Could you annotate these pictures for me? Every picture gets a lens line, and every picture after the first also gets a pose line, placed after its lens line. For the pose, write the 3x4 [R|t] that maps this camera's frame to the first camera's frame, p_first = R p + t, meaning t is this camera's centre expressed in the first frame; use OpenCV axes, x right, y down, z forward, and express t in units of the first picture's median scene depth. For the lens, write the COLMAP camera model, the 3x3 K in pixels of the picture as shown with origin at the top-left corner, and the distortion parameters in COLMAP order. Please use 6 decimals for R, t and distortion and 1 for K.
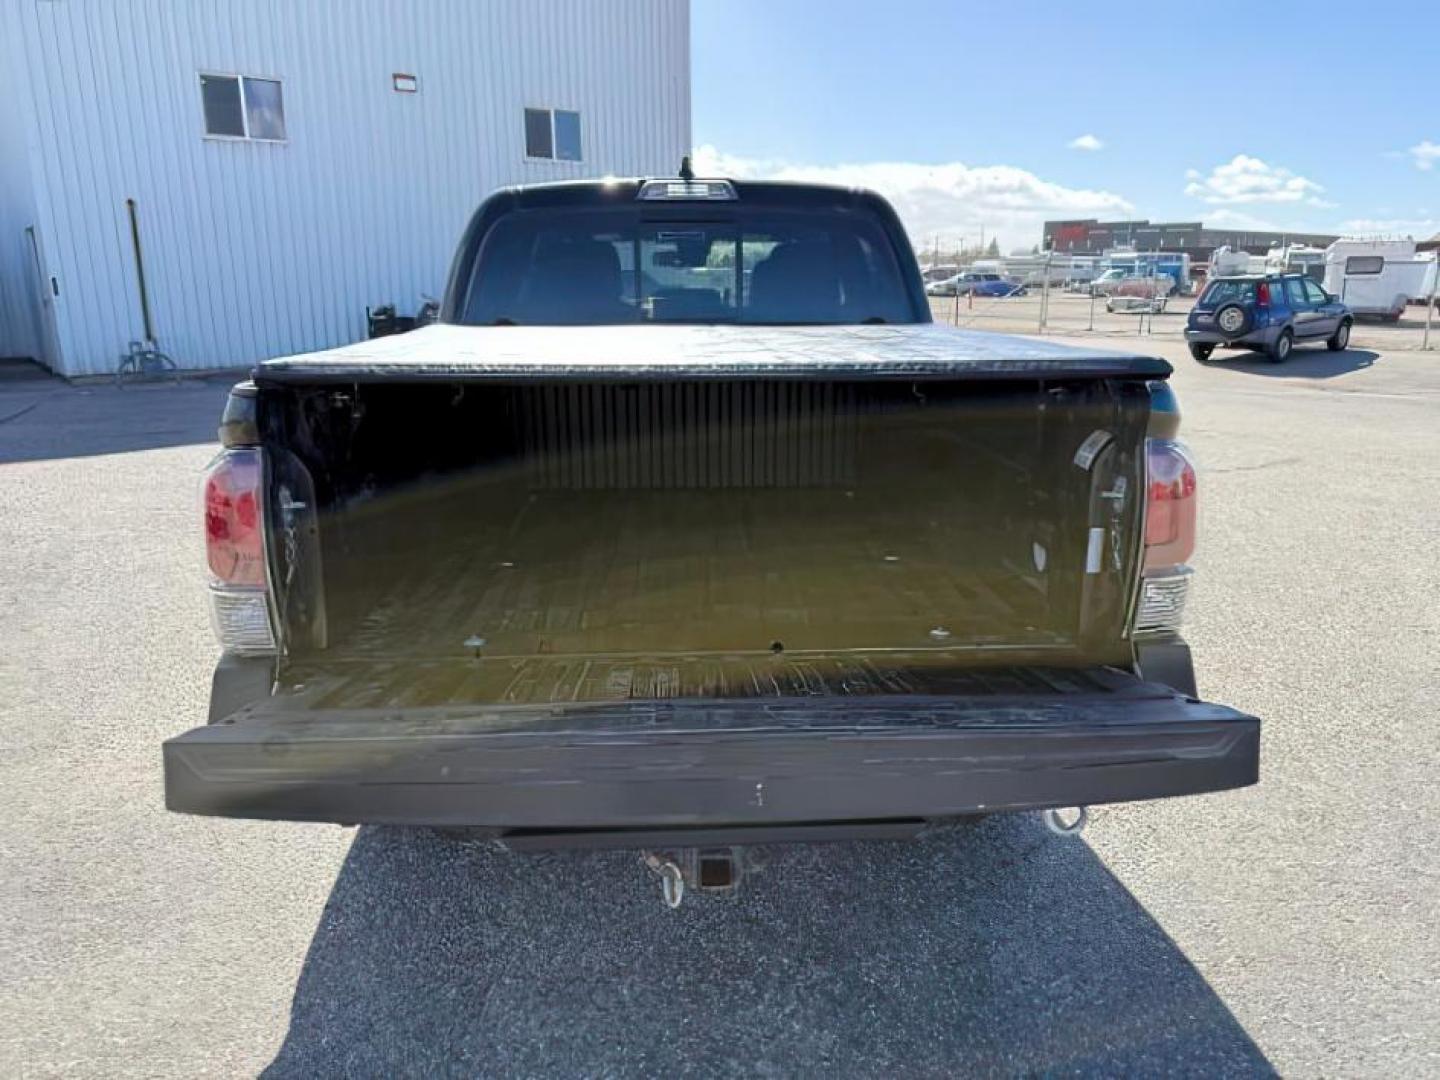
lens RADIAL K [[1018.4, 0, 721.1], [0, 1018.4, 543.5], [0, 0, 1]] dist [0.005187, -0.017907]
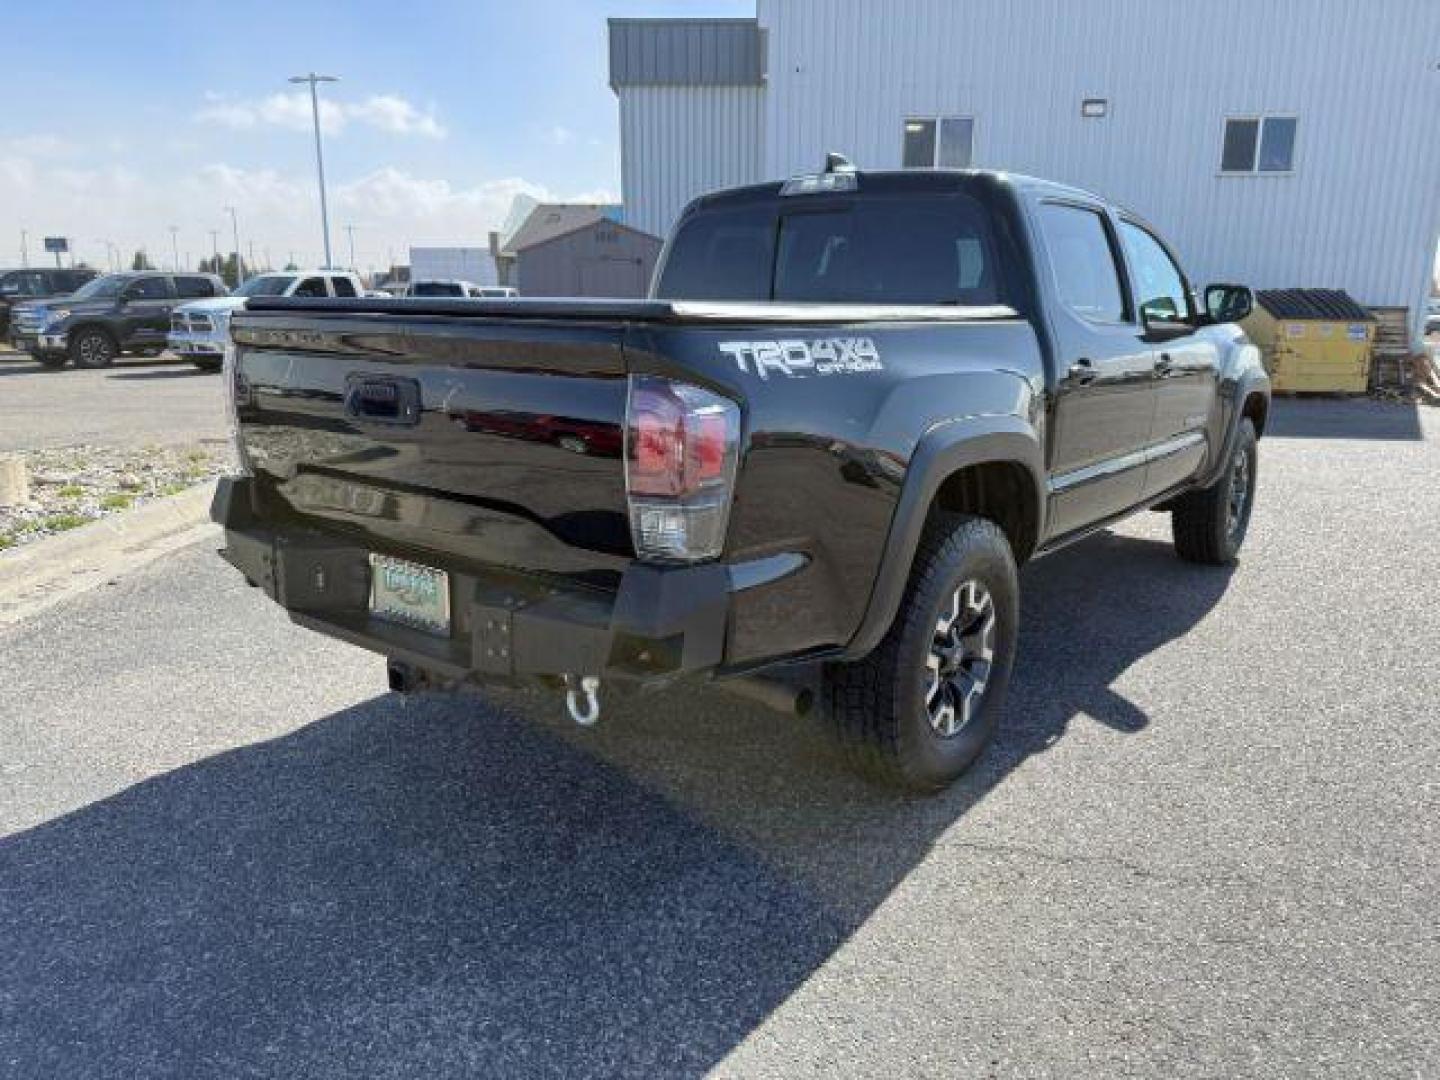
lens RADIAL K [[1018.4, 0, 721.0], [0, 1018.4, 538.5], [0, 0, 1]] dist [0.005187, -0.017907]
pose [[0.752964, 0.154021, -0.639783, 0.851375], [-0.174164, 0.984198, 0.031960, 0.016129], [0.634596, 0.087362, 0.767891, 0.163454]]
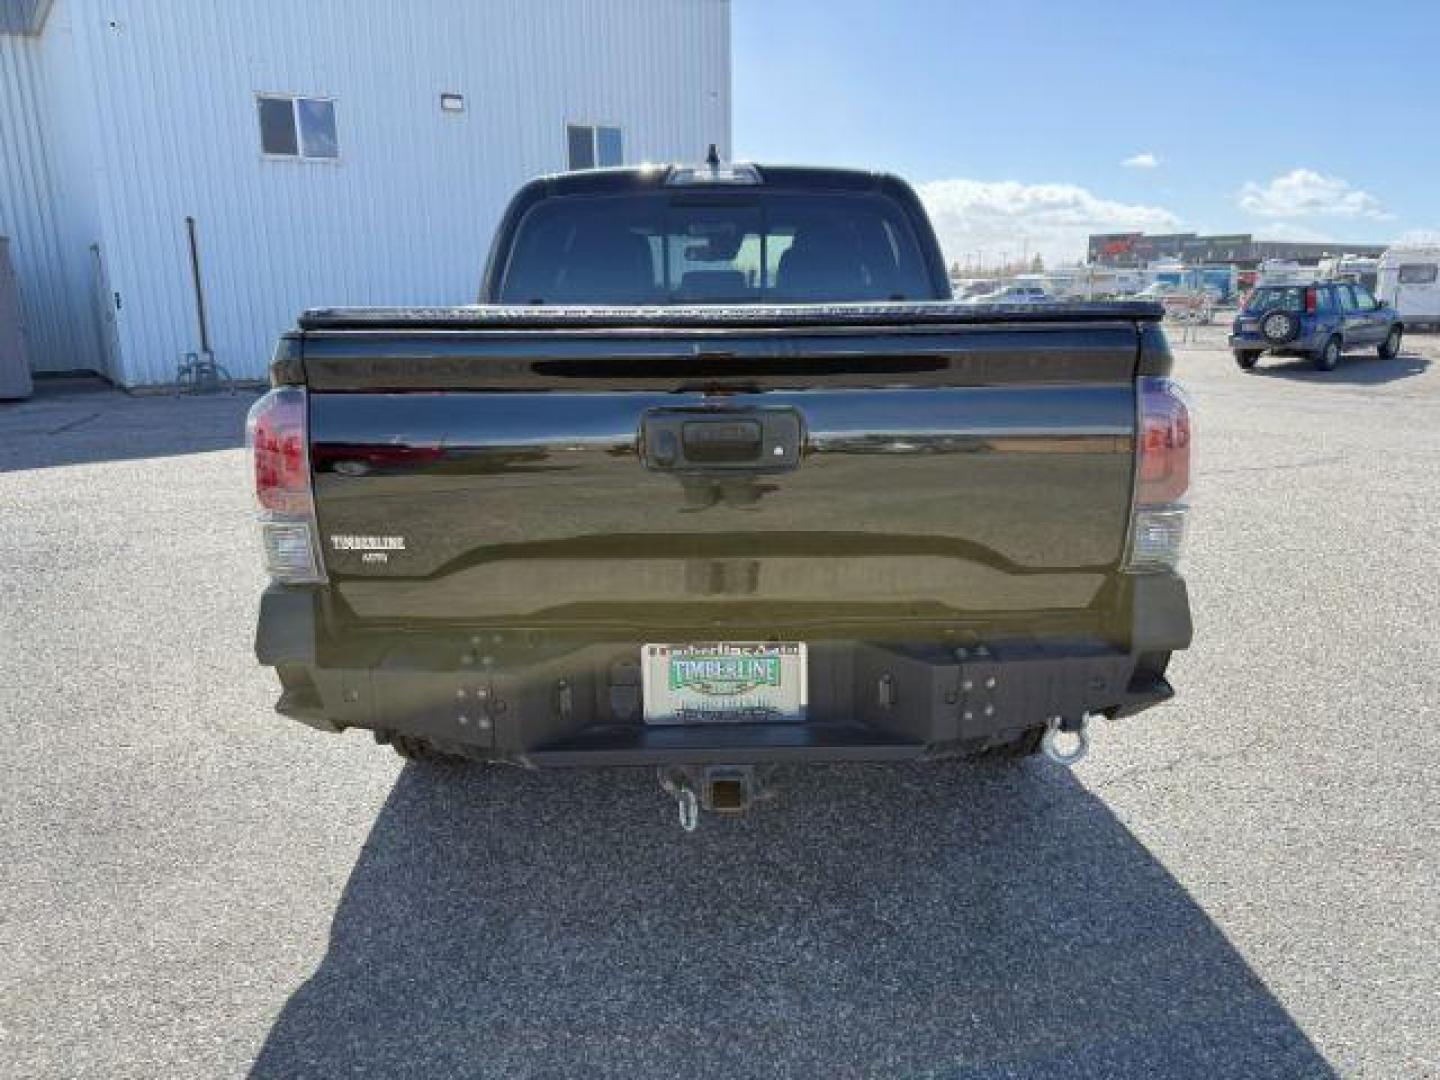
lens RADIAL K [[1018.4, 0, 719.0], [0, 1018.4, 537.7], [0, 0, 1]] dist [0.005187, -0.017907]
pose [[0.999077, 0.001405, -0.042938, 0.022542], [-0.002327, 0.999768, -0.021433, 0.059627], [0.042898, 0.021513, 0.998848, -0.040562]]
